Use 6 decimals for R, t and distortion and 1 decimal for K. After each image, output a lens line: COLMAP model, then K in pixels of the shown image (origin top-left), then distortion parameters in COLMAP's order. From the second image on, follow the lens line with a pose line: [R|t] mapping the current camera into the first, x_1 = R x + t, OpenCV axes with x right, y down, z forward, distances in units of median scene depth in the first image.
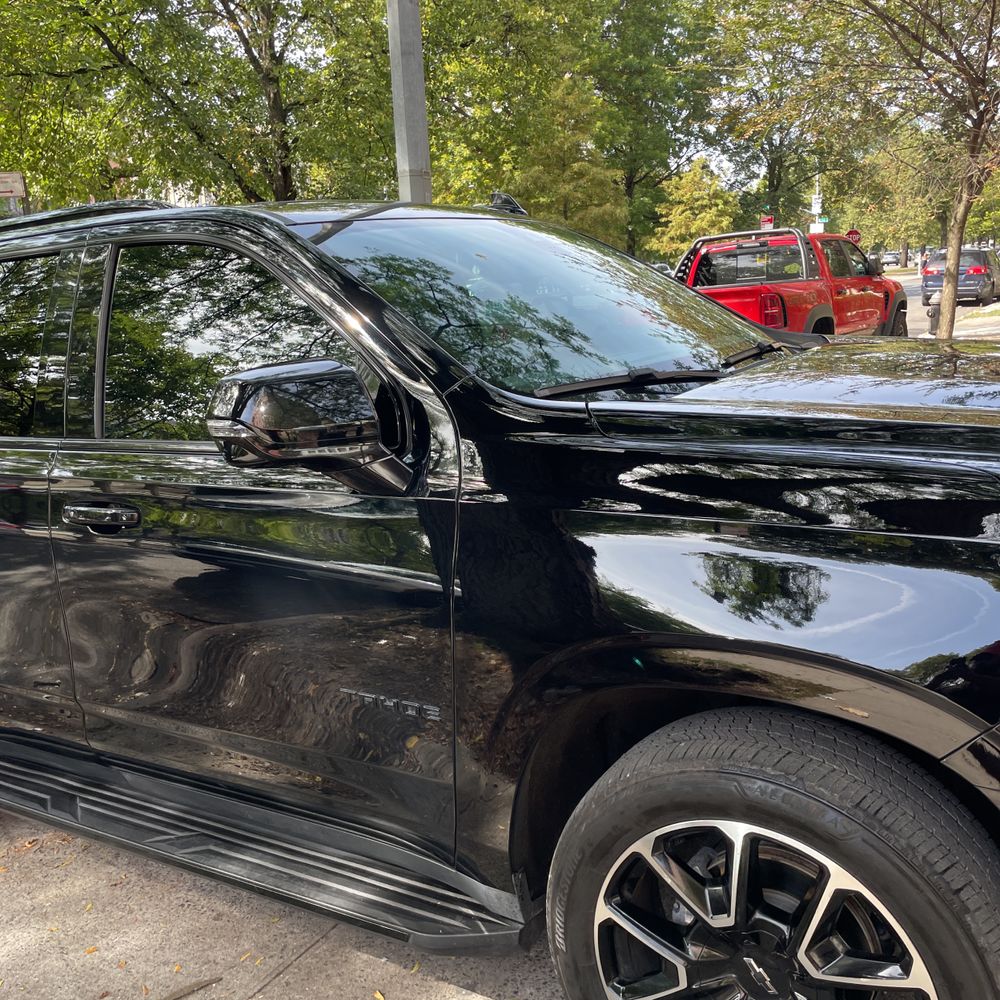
lens RADIAL K [[993.3, 0, 500.0], [0, 993.3, 510.1], [0, 0, 1]] dist [0.090332, -0.126189]
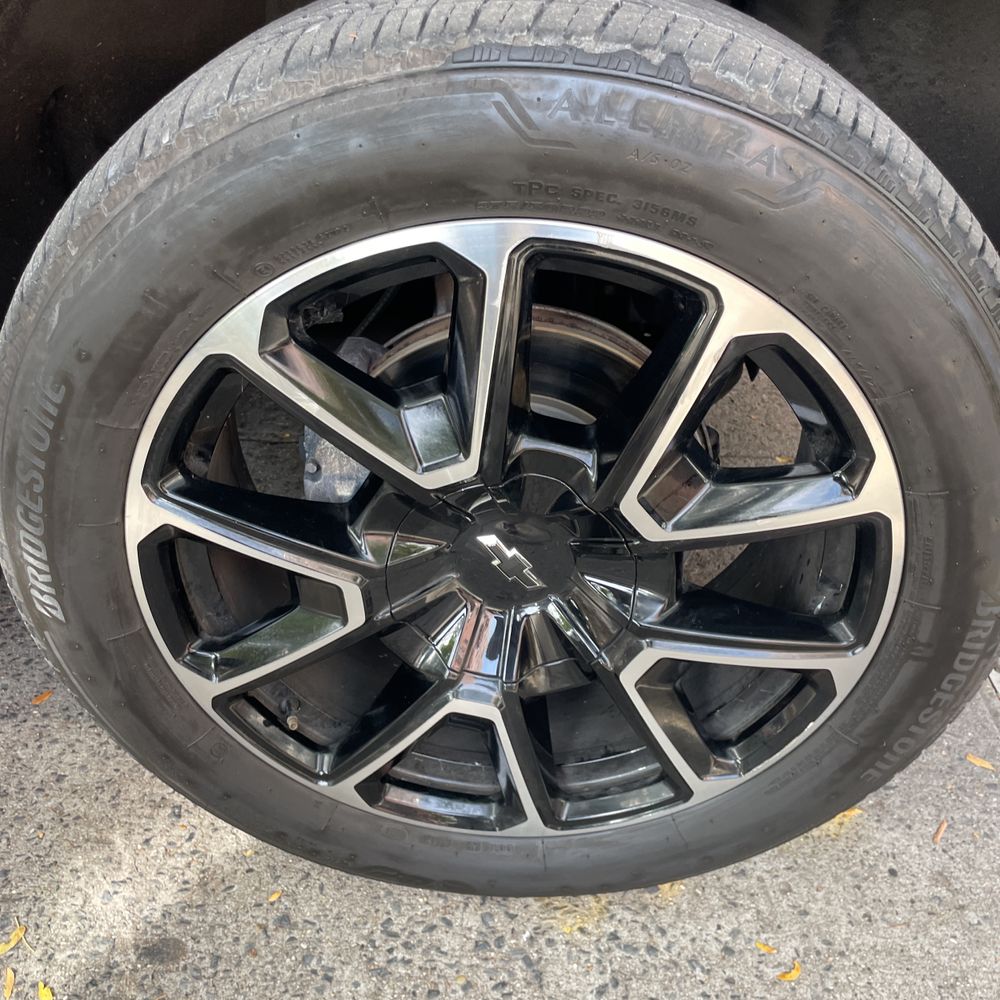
lens RADIAL K [[998.3, 0, 482.8], [0, 998.3, 501.5], [0, 0, 1]] dist [0.092001, -0.126193]
pose [[0.868754, -0.213187, 0.447010, 0.030161], [0.021526, 0.918007, 0.395980, 0.178391], [-0.494776, -0.334387, 0.802111, 0.458982]]
